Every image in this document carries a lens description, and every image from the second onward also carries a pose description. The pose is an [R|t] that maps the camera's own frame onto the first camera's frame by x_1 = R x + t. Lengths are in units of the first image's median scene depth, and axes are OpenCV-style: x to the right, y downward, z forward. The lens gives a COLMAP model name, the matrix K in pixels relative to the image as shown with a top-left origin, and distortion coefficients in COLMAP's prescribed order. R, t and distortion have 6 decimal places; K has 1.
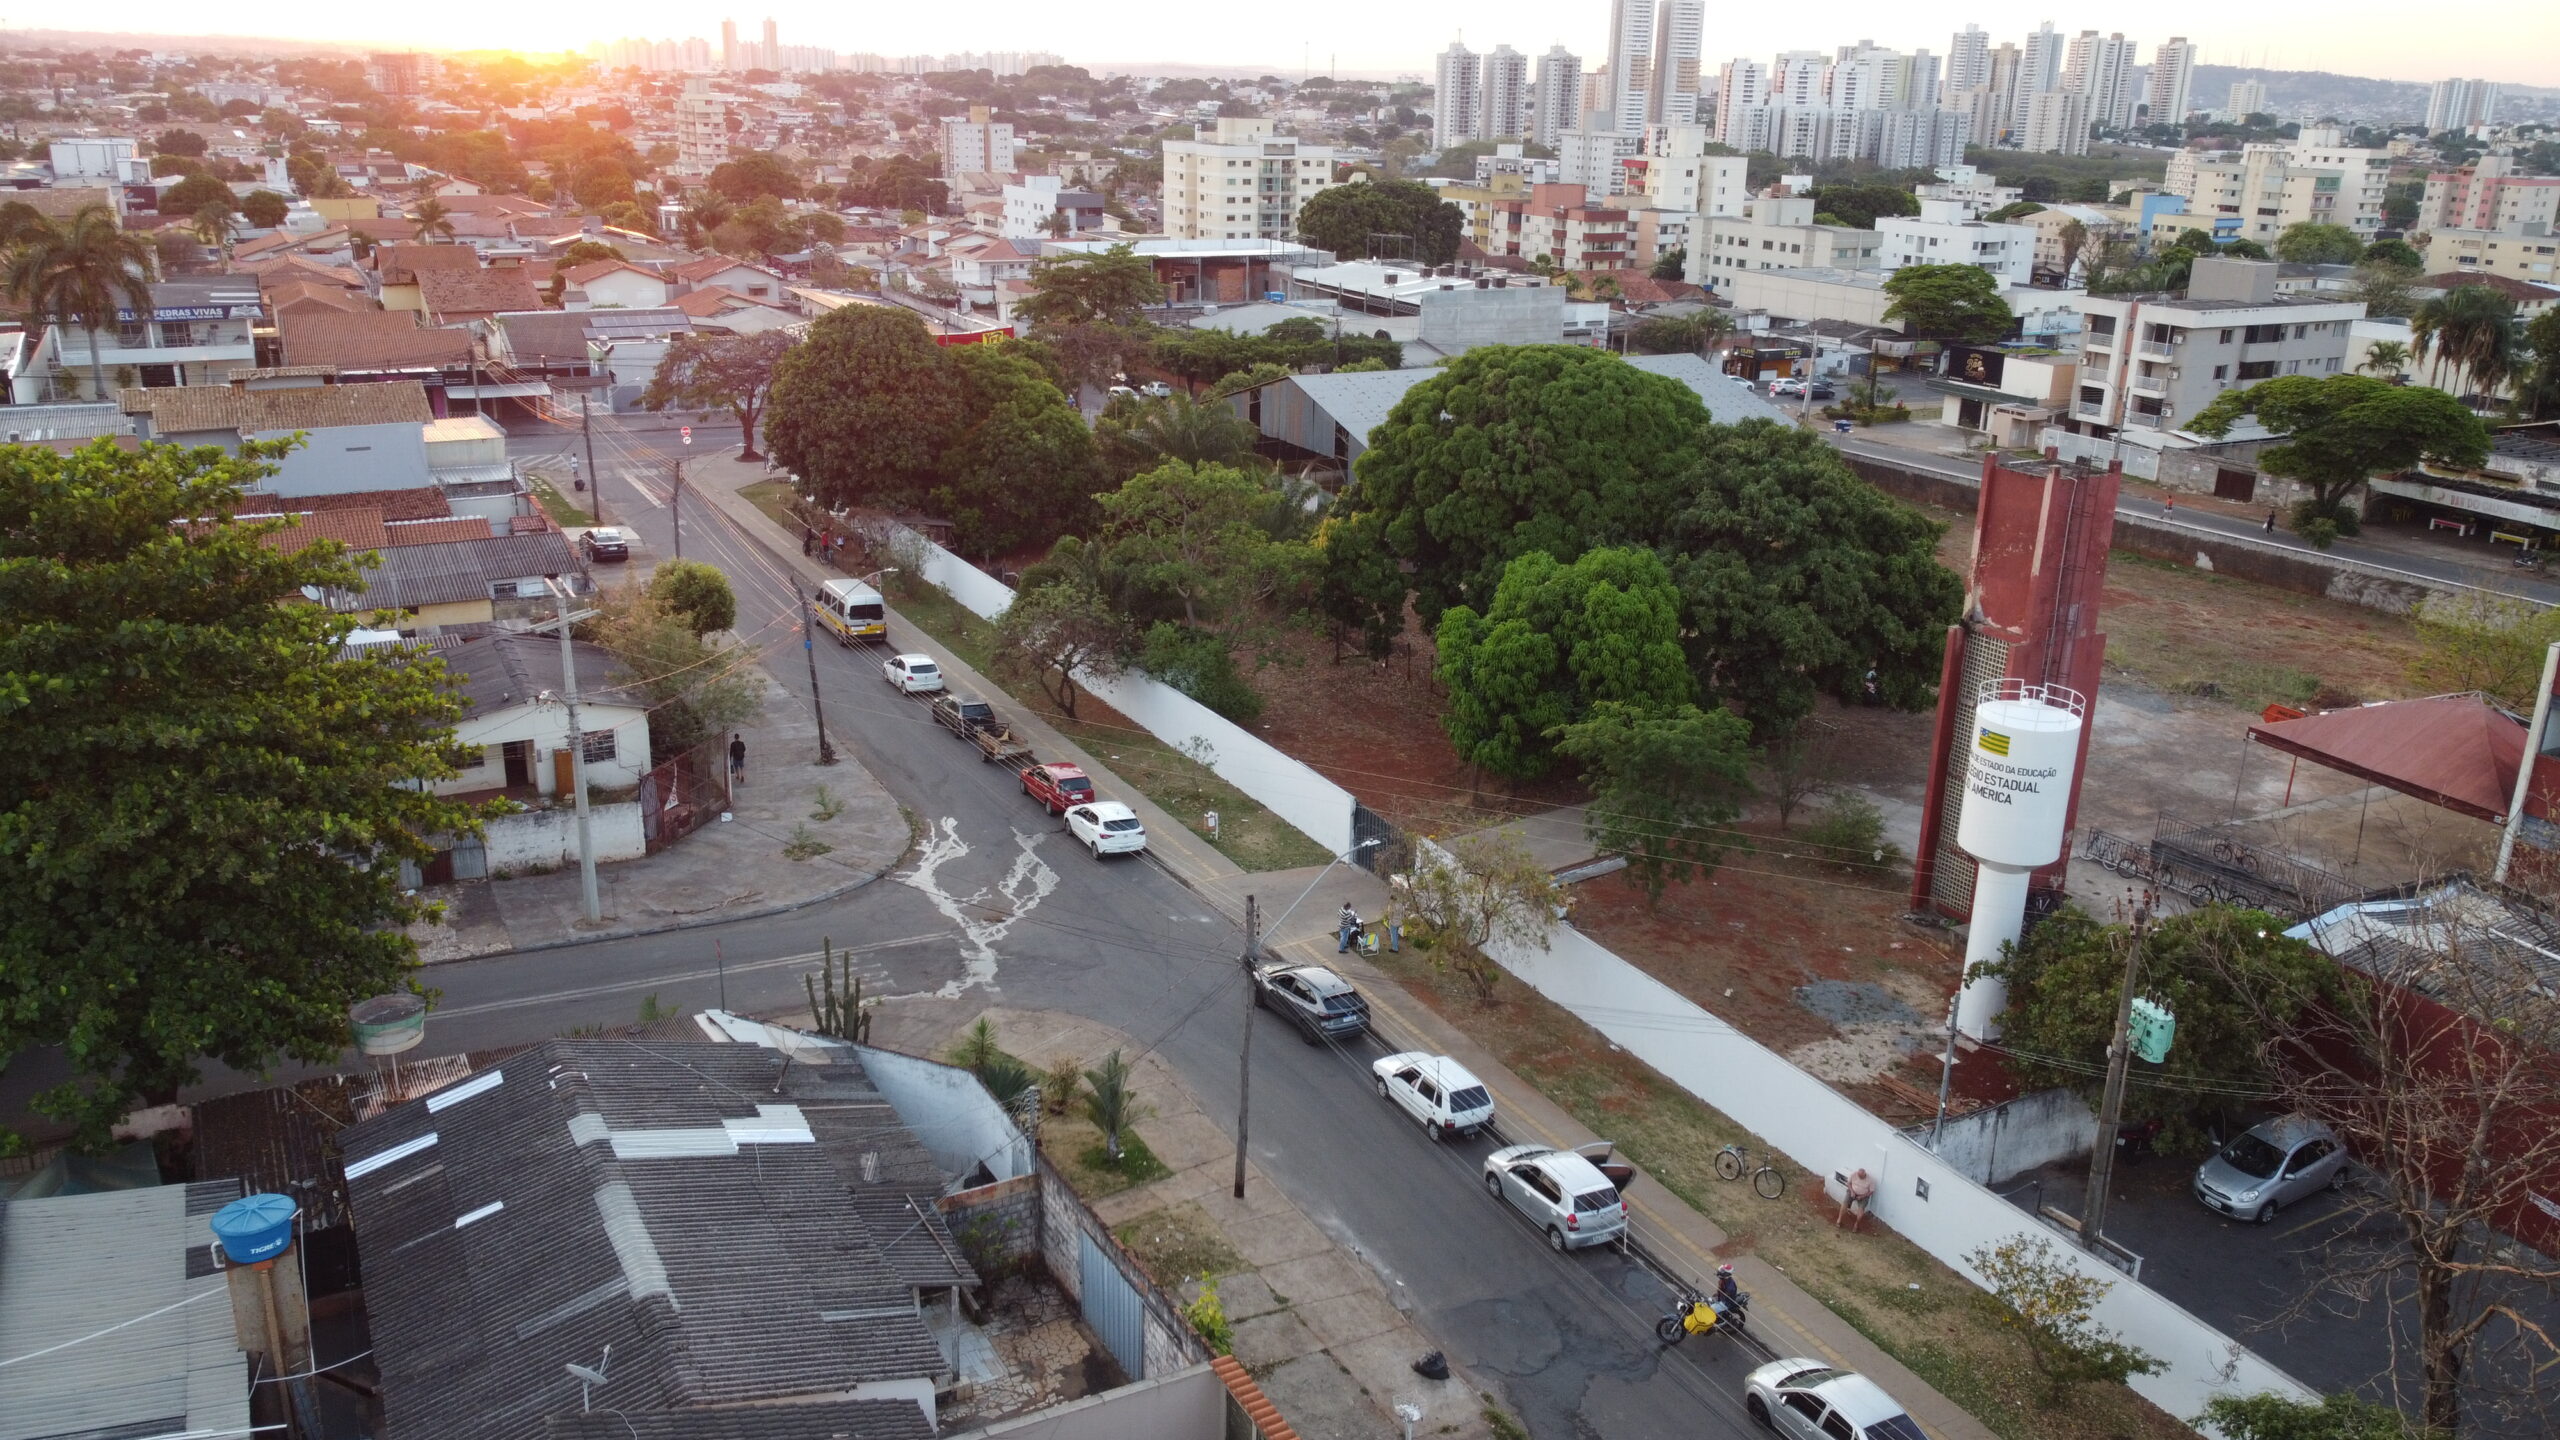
lens RADIAL K [[1930.8, 0, 1283.1], [0, 1930.8, 724.4], [0, 0, 1]] dist [0.012122, -0.017933]
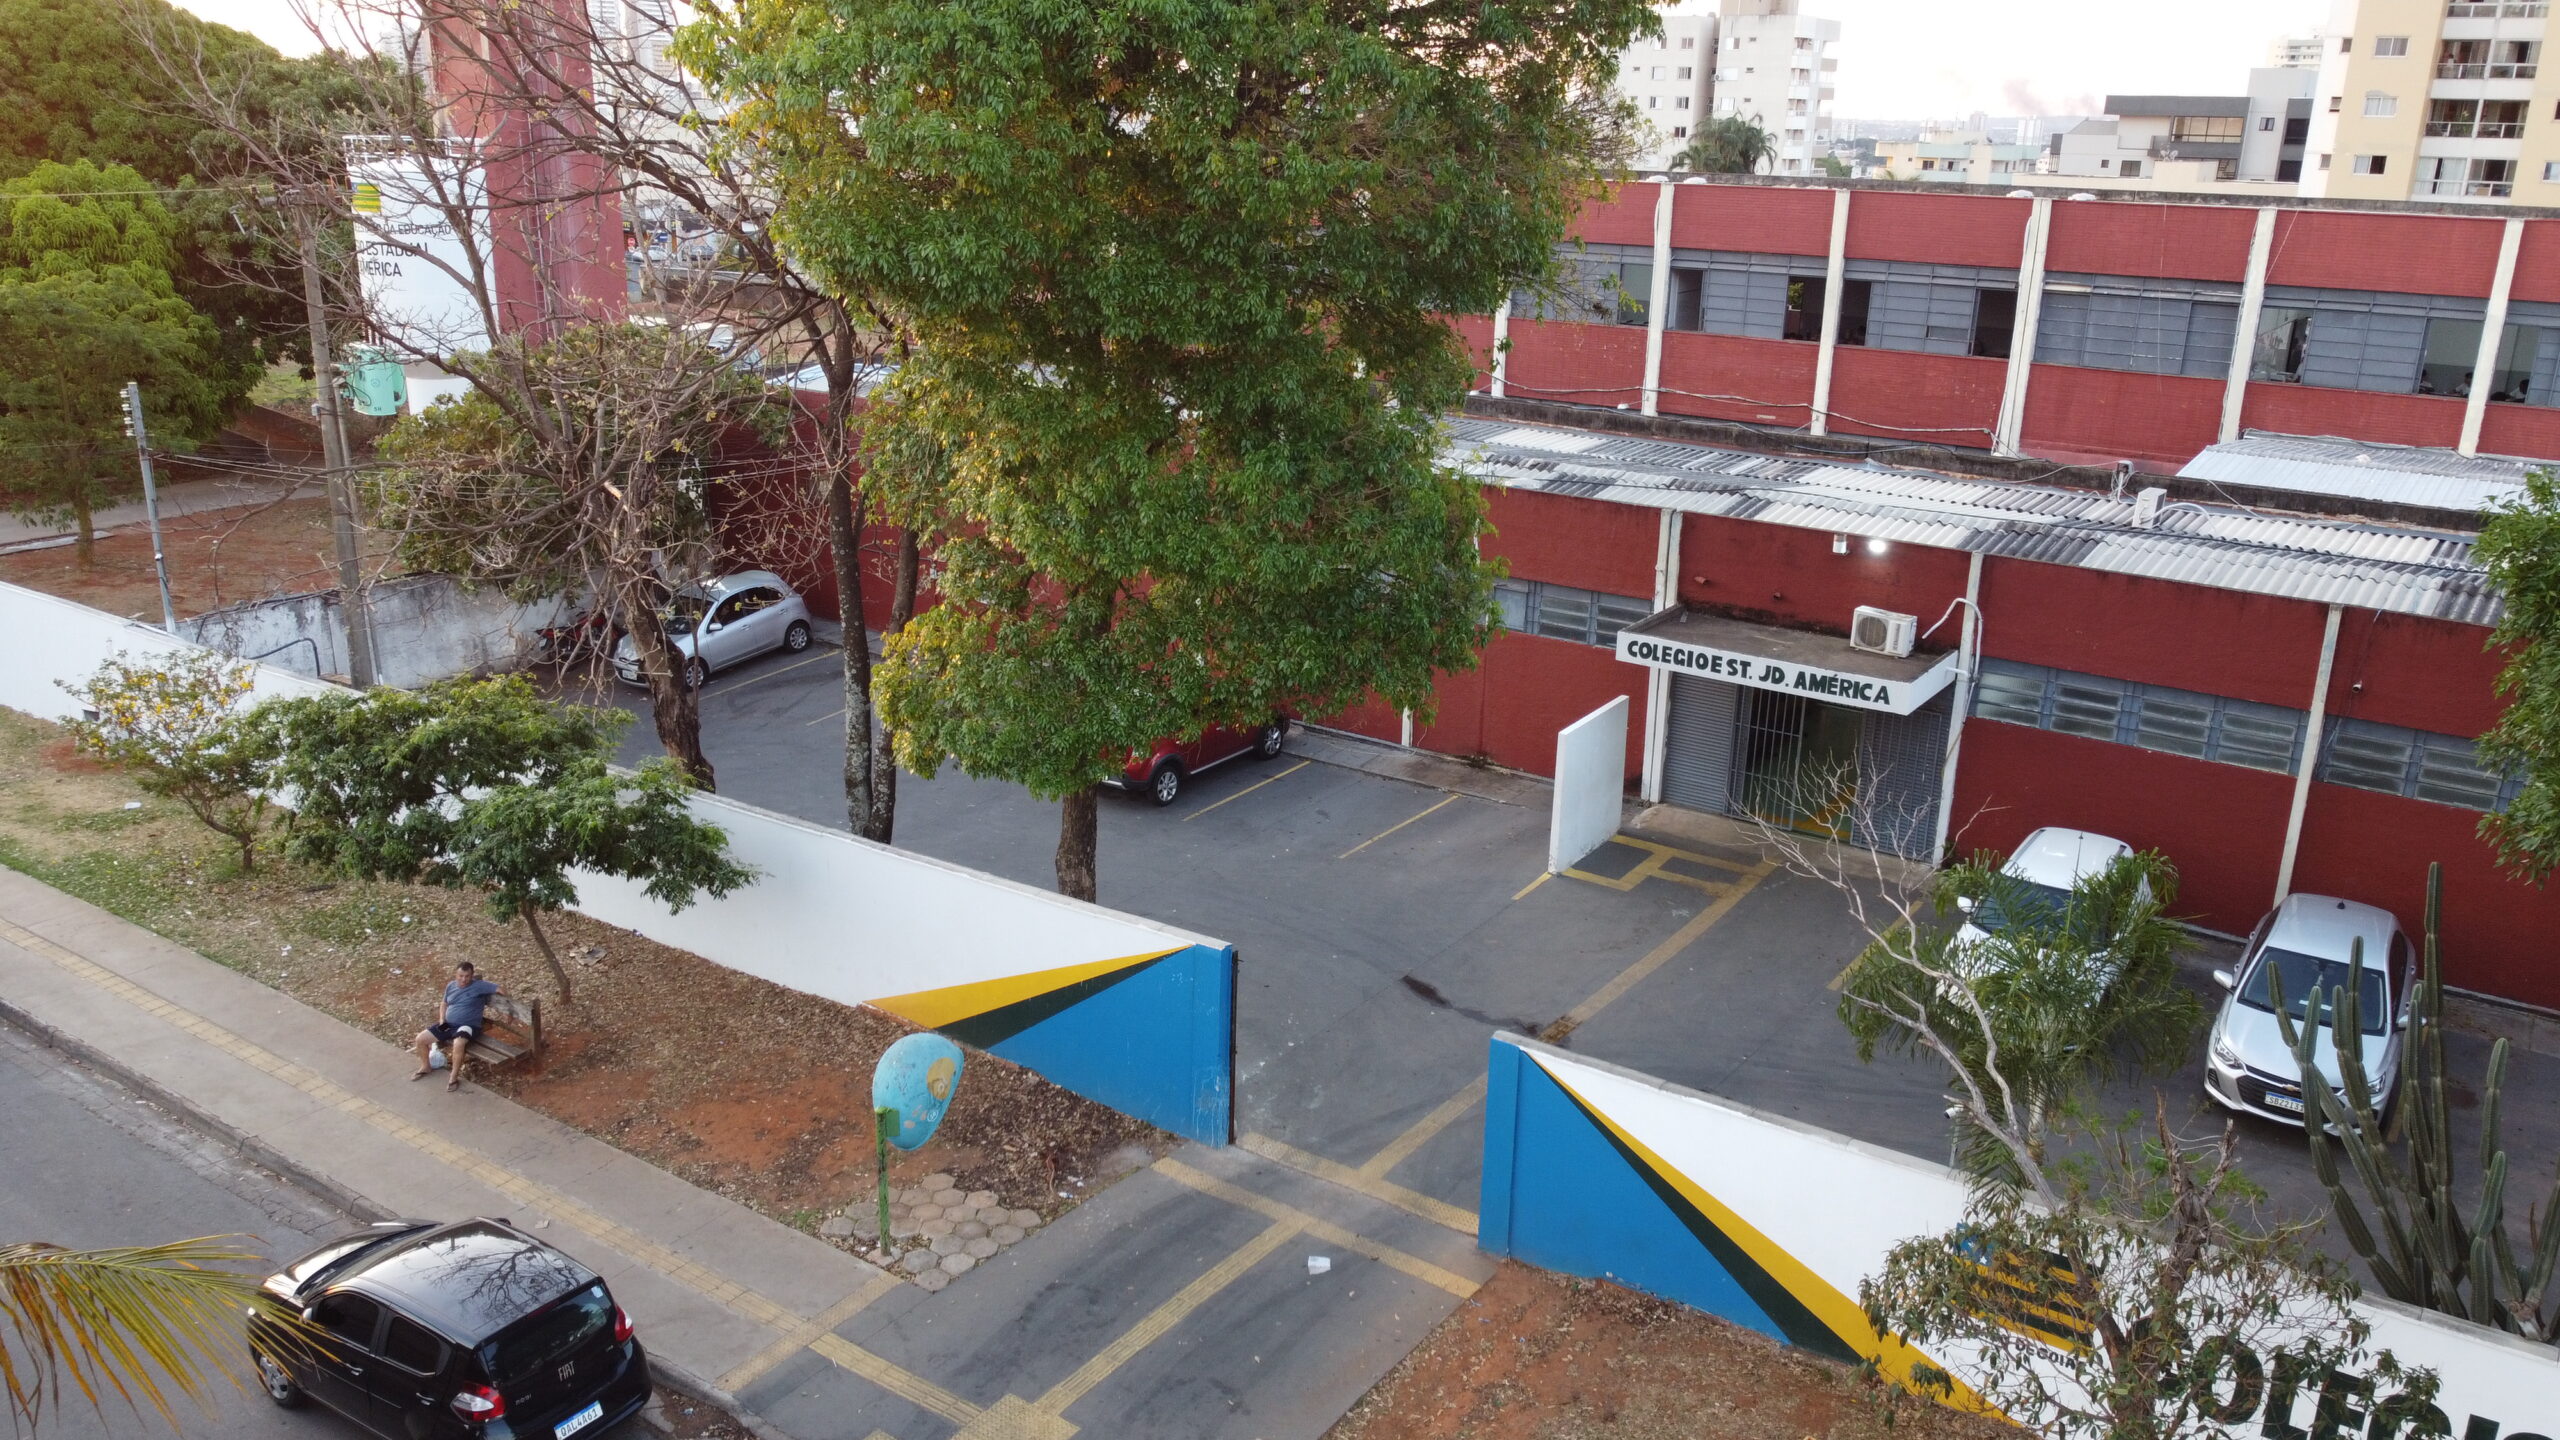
lens RADIAL K [[1930.8, 0, 1280.4], [0, 1930.8, 722.8], [0, 0, 1]] dist [0.012122, -0.017933]
pose [[0.888107, -0.143722, 0.436589, 0.231967], [0.145561, 0.988911, 0.029443, 0.177202], [-0.435980, 0.037402, 0.899179, 0.108465]]
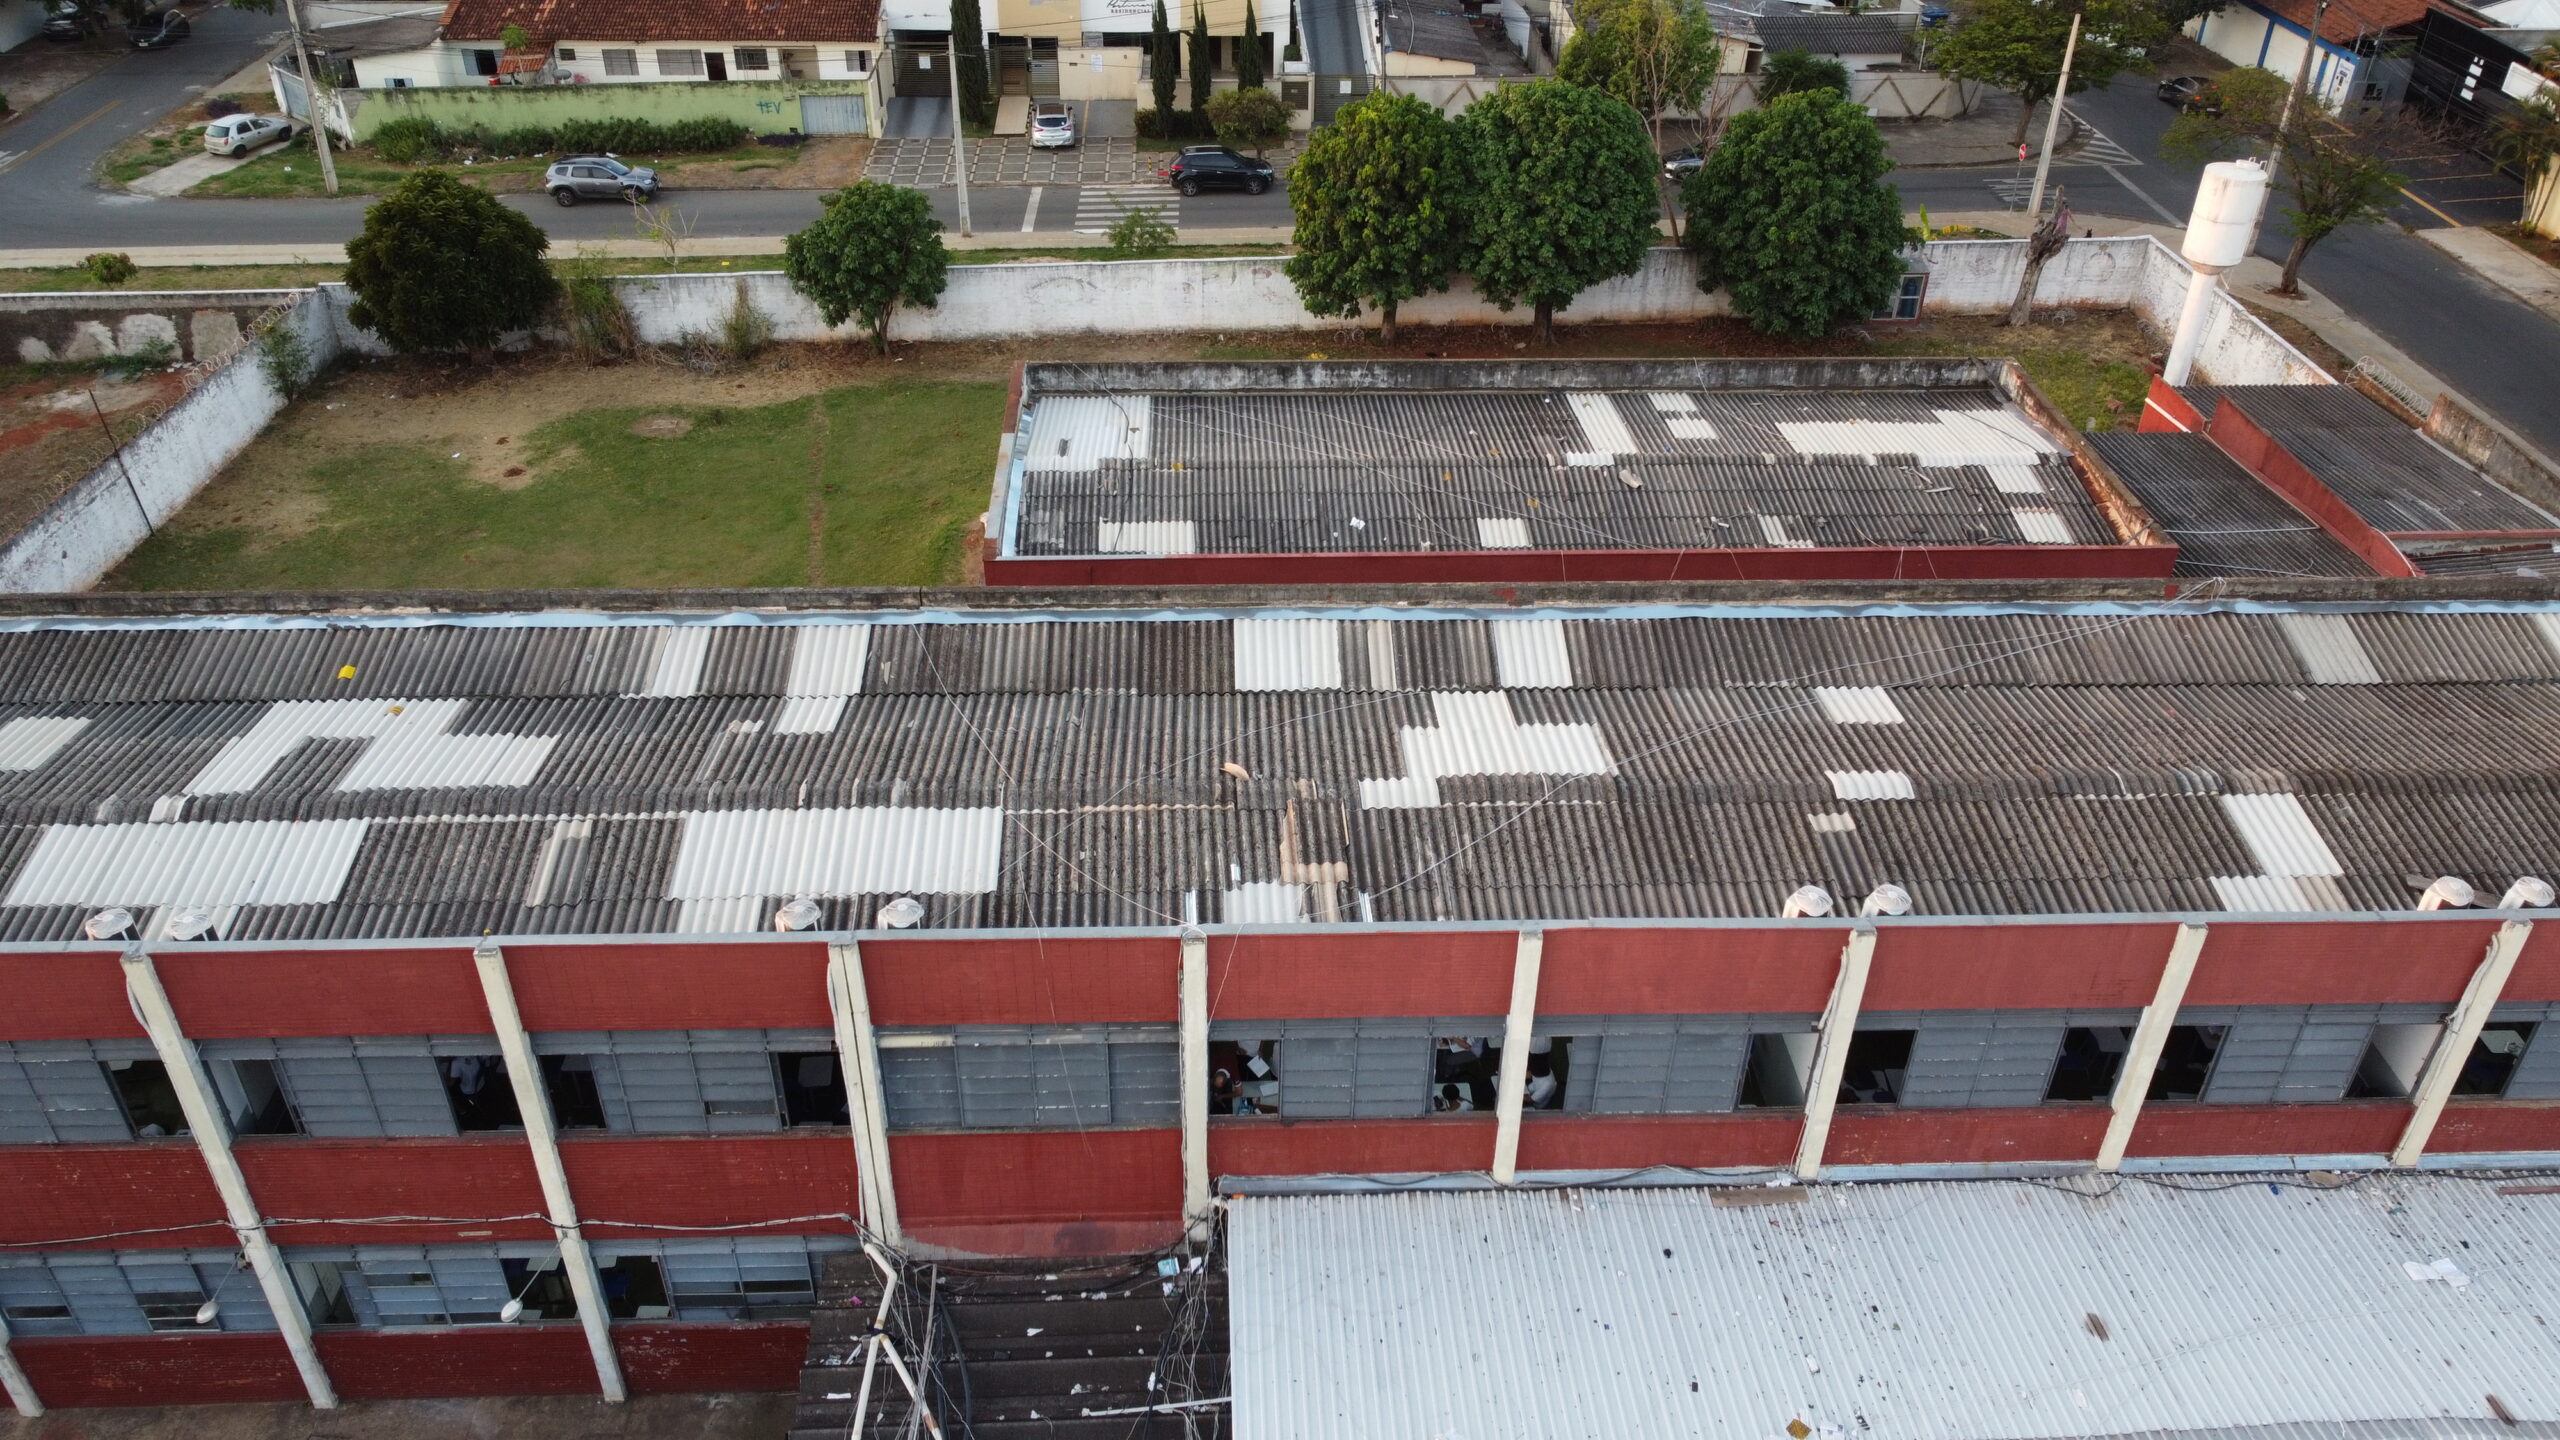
lens RADIAL K [[1930.8, 0, 1276.5], [0, 1930.8, 712.8], [0, 0, 1]] dist [0.012122, -0.017933]
pose [[0.427691, -0.521974, 0.737986, 0.513213], [0.286649, 0.852604, 0.436919, -0.087048], [-0.857270, 0.024677, 0.514275, 0.283277]]
